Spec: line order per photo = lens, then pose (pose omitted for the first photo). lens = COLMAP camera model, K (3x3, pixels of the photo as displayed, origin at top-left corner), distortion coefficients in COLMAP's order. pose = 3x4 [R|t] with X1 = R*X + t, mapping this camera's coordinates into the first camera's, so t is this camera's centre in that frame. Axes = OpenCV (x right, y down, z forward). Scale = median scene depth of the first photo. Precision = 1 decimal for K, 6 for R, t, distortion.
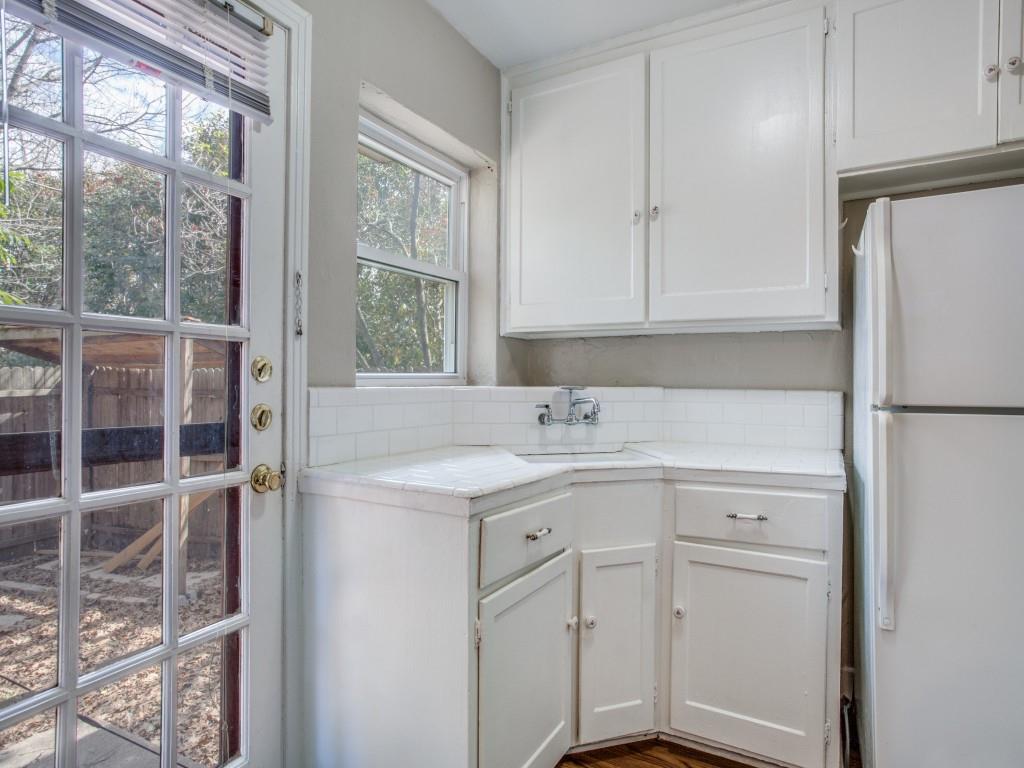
lens RADIAL K [[561.1, 0, 516.5], [0, 561.1, 376.5], [0, 0, 1]] dist [-0.054754, 0.037980]
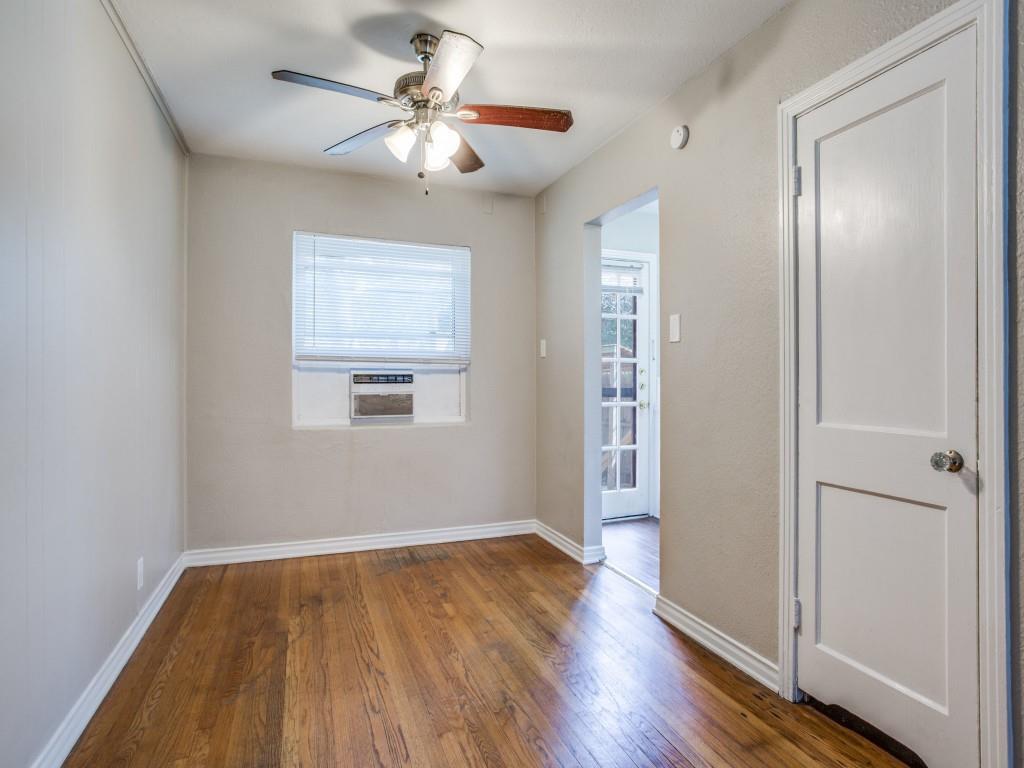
lens RADIAL K [[540.8, 0, 492.0], [0, 540.8, 380.3], [0, 0, 1]] dist [-0.055058, 0.035812]
pose [[0.739353, -0.004946, -0.673300, 0.777548], [0.006394, 0.999980, -0.000325, 0.026952], [0.673287, -0.004065, 0.739370, -1.477159]]
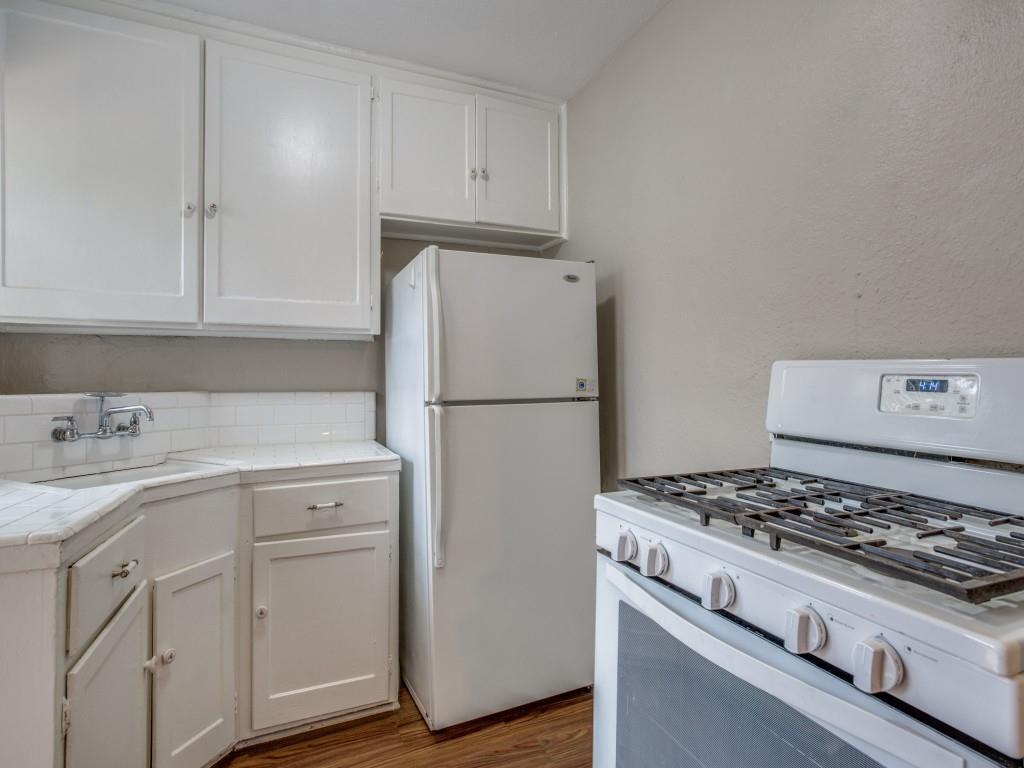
lens RADIAL K [[540.8, 0, 492.0], [0, 540.8, 380.3], [0, 0, 1]] dist [-0.055058, 0.035812]
pose [[0.620387, -0.006014, 0.784273, -0.207337], [0.004520, 0.999981, 0.004093, -0.002646], [-0.784283, 0.001006, 0.620402, 0.062248]]
